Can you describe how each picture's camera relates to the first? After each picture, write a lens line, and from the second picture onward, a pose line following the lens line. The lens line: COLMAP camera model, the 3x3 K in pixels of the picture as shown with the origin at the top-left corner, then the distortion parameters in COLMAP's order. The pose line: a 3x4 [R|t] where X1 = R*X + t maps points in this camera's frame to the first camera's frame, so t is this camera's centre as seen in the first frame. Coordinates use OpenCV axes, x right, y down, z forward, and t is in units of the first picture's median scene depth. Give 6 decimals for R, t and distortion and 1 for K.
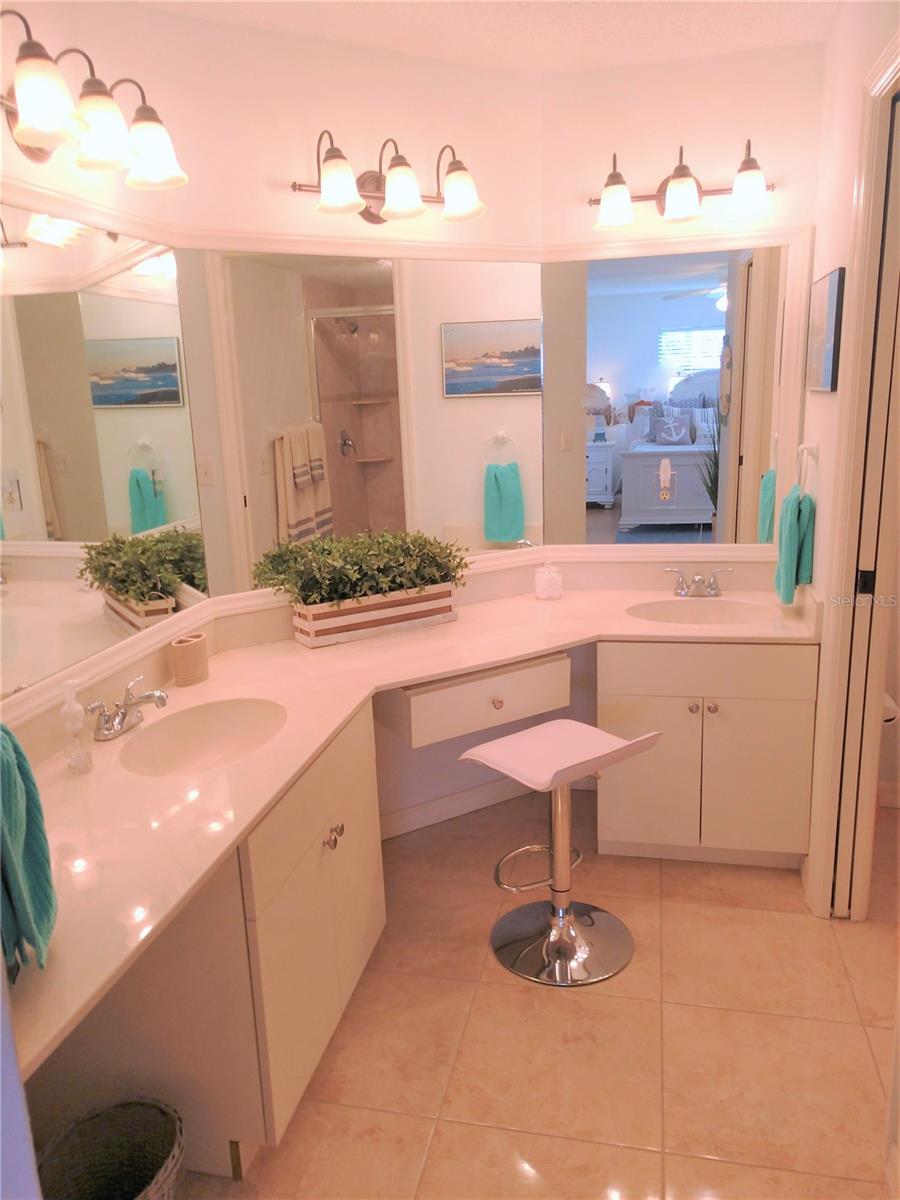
lens RADIAL K [[911.3, 0, 452.5], [0, 911.3, 598.2], [0, 0, 1]] dist [0.019395, 0.005052]
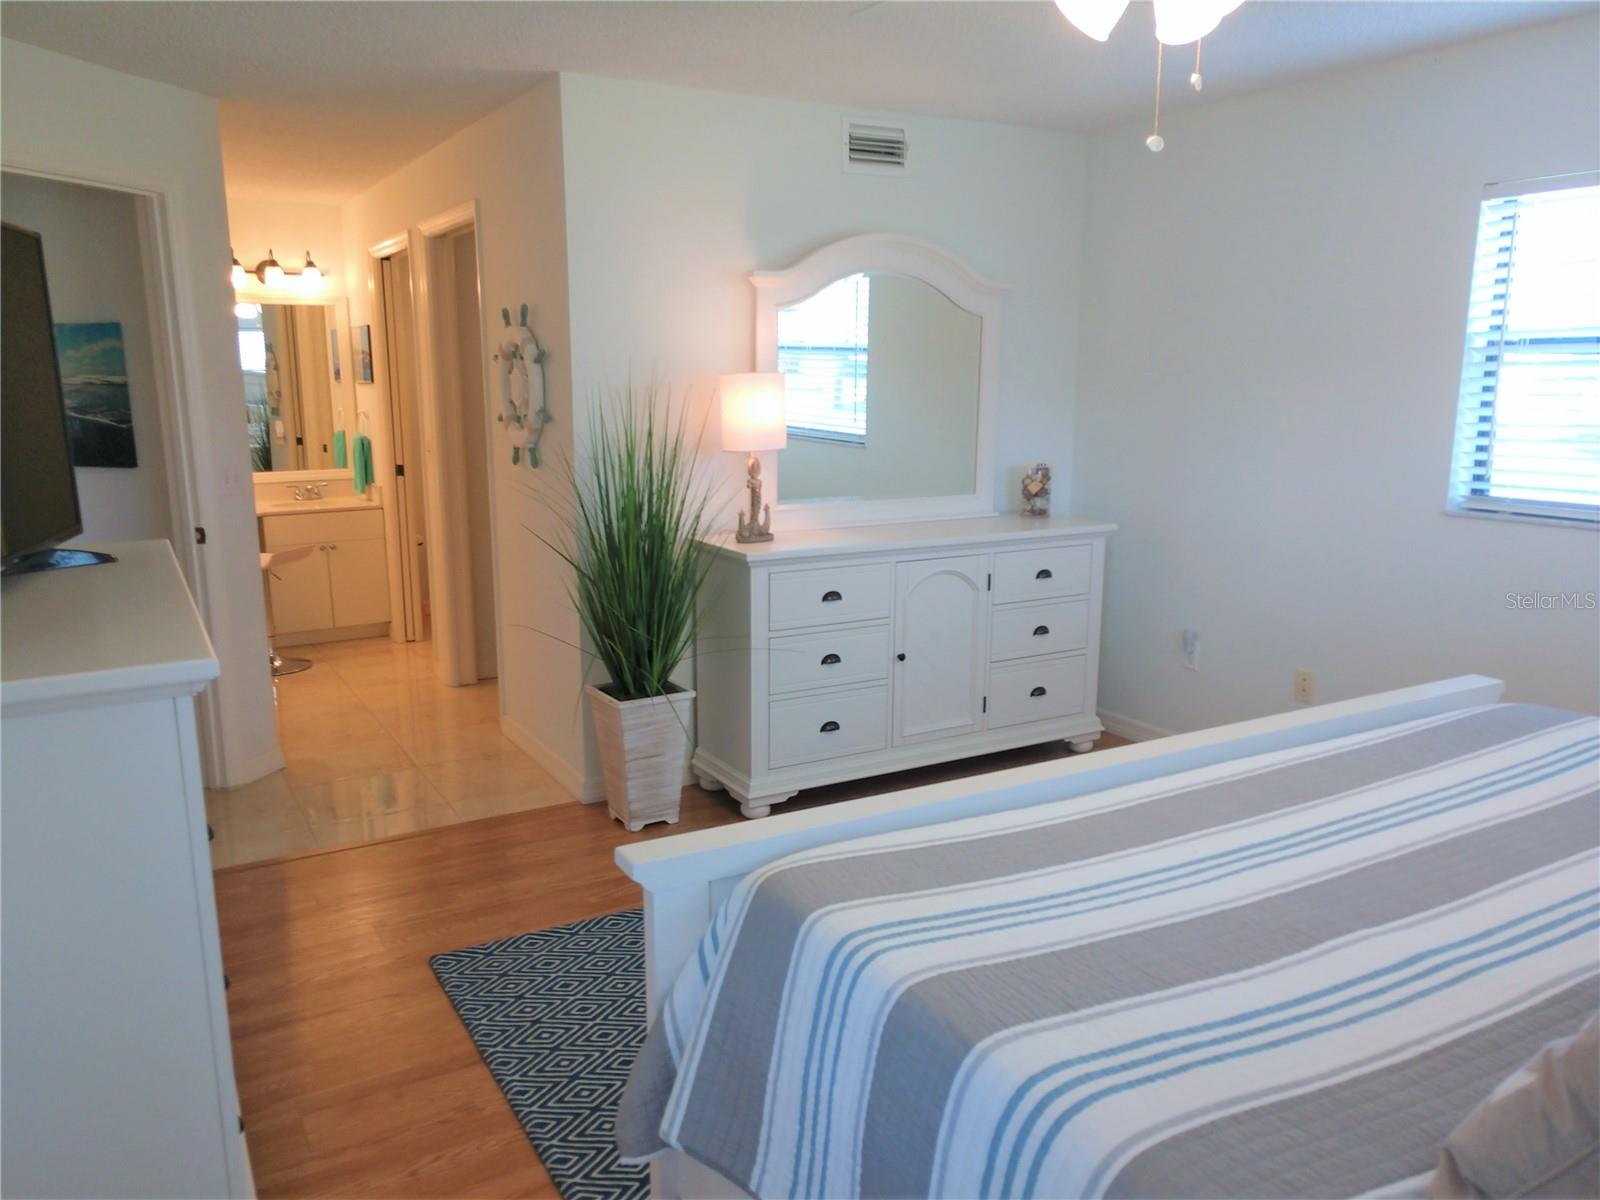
lens RADIAL K [[1215.0, 0, 796.2], [0, 1215.0, 608.7], [0, 0, 1]] dist [0.019395, 0.005052]
pose [[0.736707, -0.100524, 0.668698, -0.697807], [0.139336, 0.990234, -0.004646, 0.386449], [-0.661701, 0.096596, 0.743520, -1.477152]]
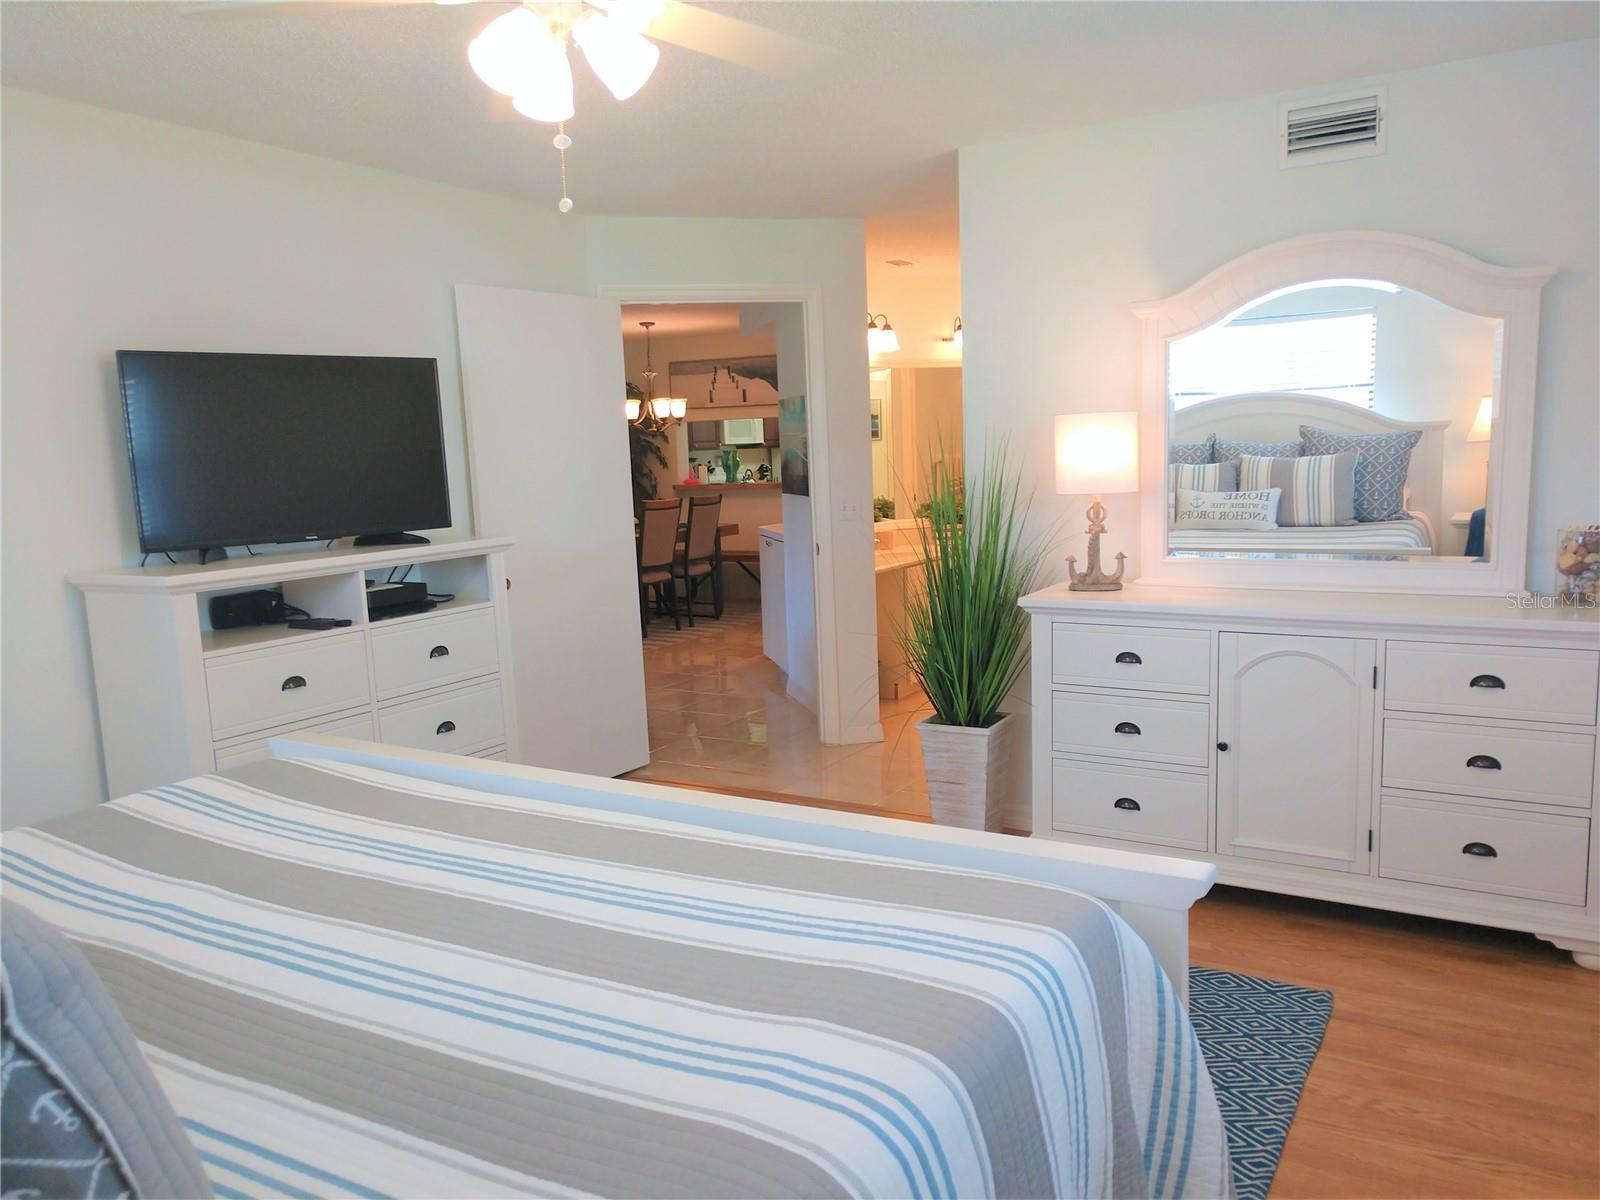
lens RADIAL K [[1215.0, 0, 796.2], [0, 1215.0, 608.7], [0, 0, 1]] dist [0.019395, 0.005052]
pose [[0.948361, 0.041397, -0.314479, 0.429719], [-0.069742, 0.994399, -0.079417, 0.449609], [0.309430, 0.097249, 0.945936, -1.786918]]
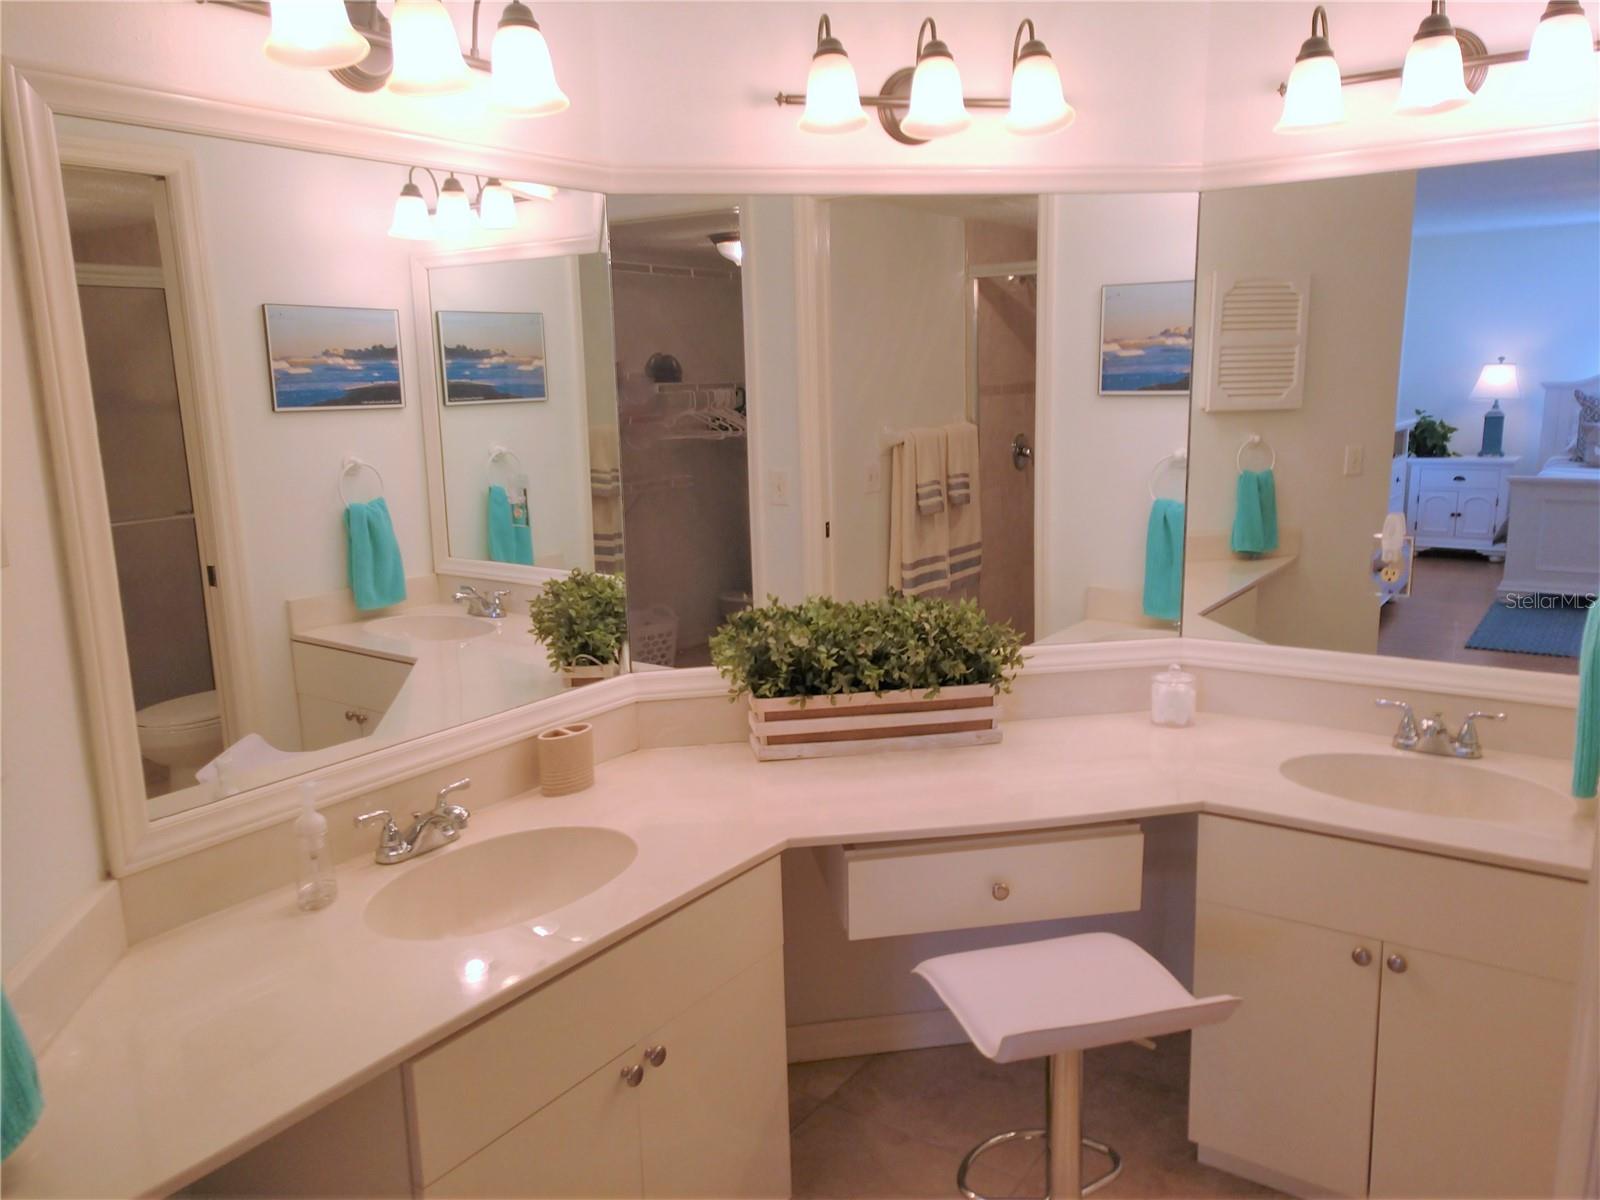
lens RADIAL K [[1215.0, 0, 796.2], [0, 1215.0, 608.7], [0, 0, 1]] dist [0.019395, 0.005052]
pose [[0.923881, 0.088459, -0.372317, 0.199595], [-0.098540, 0.995100, -0.008093, -0.053703], [0.369776, 0.044165, 0.928071, 0.148880]]
